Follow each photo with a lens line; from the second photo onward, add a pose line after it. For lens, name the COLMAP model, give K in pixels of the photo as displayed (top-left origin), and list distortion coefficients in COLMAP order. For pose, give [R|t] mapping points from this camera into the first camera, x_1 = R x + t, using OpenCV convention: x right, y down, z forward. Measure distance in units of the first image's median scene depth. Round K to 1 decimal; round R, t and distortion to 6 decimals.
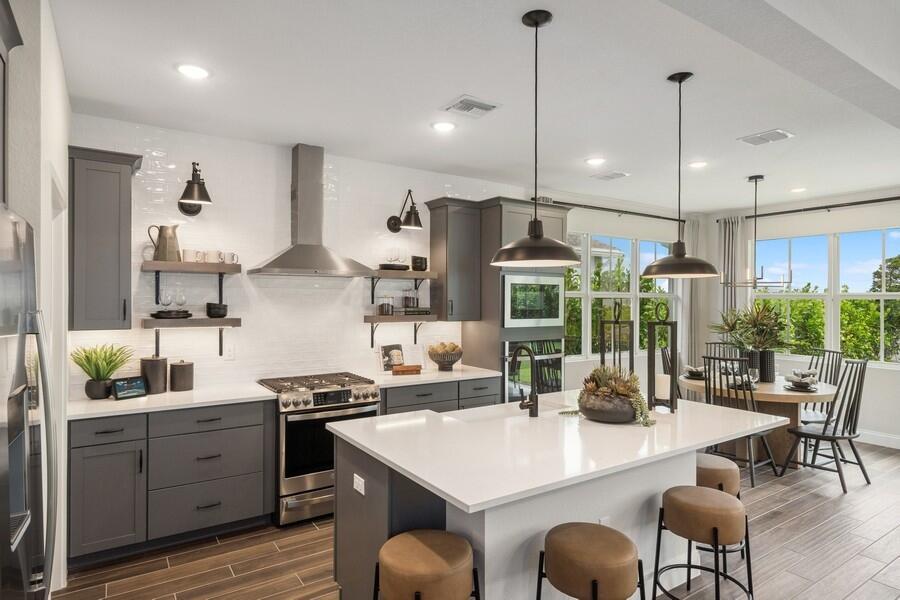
lens RADIAL K [[517.8, 0, 450.0], [0, 517.8, 300.0], [0, 0, 1]] dist [0.017831, -0.000295]
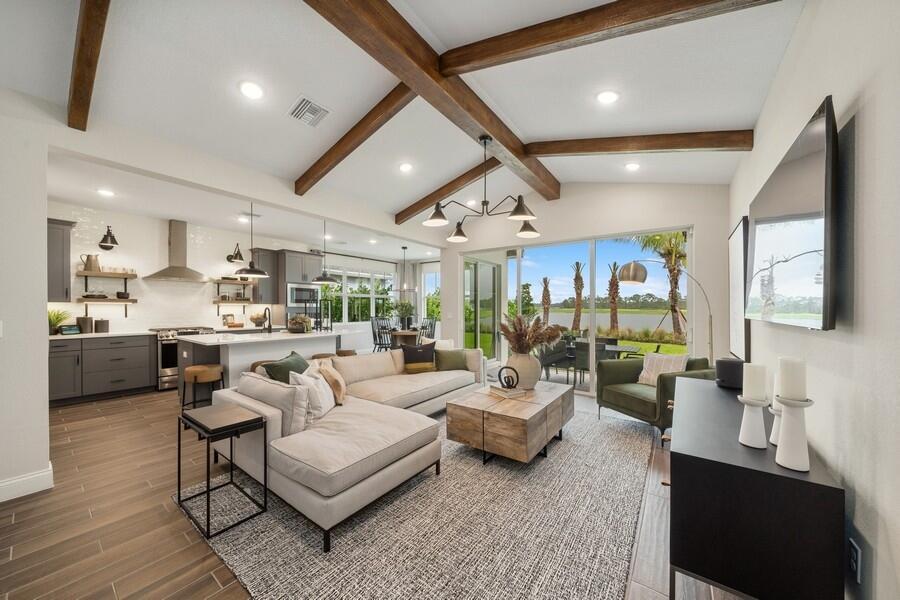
lens RADIAL K [[315.7, 0, 447.9], [0, 315.7, 309.5], [0, 0, 1]] dist [-0.000783, -0.000129]
pose [[0.939724, -0.002024, 0.341927, 0.369065], [-0.001631, 0.999945, 0.010401, 0.063010], [-0.341930, -0.010332, 0.939669, -0.685716]]
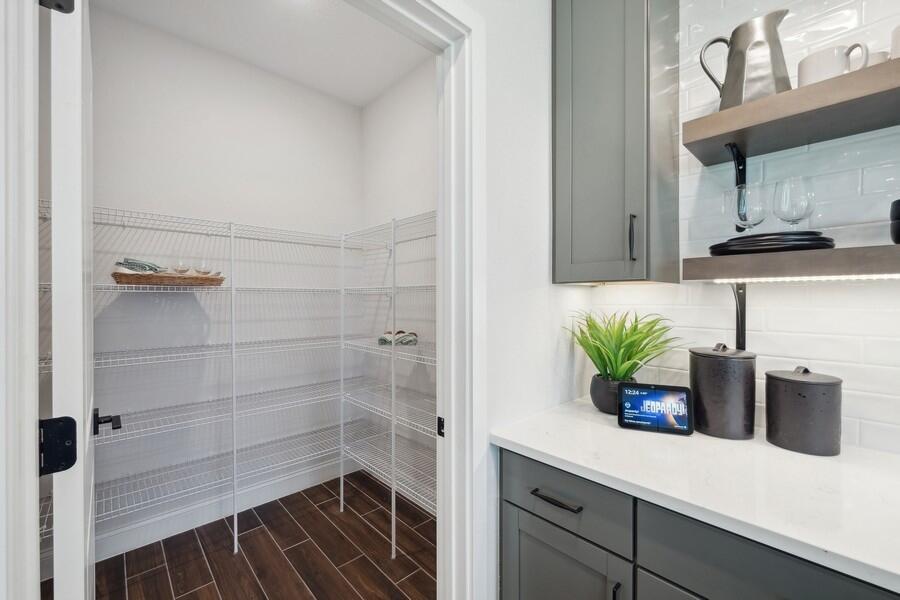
lens RADIAL K [[370.5, 0, 451.5], [0, 370.5, 305.8], [0, 0, 1]] dist [0.000075, 0.000020]
pose [[0.162826, 0.003299, -0.986649, -0.289843], [0.004954, 0.999979, 0.004162, 0.068797], [0.986642, -0.005565, 0.162806, 0.701299]]
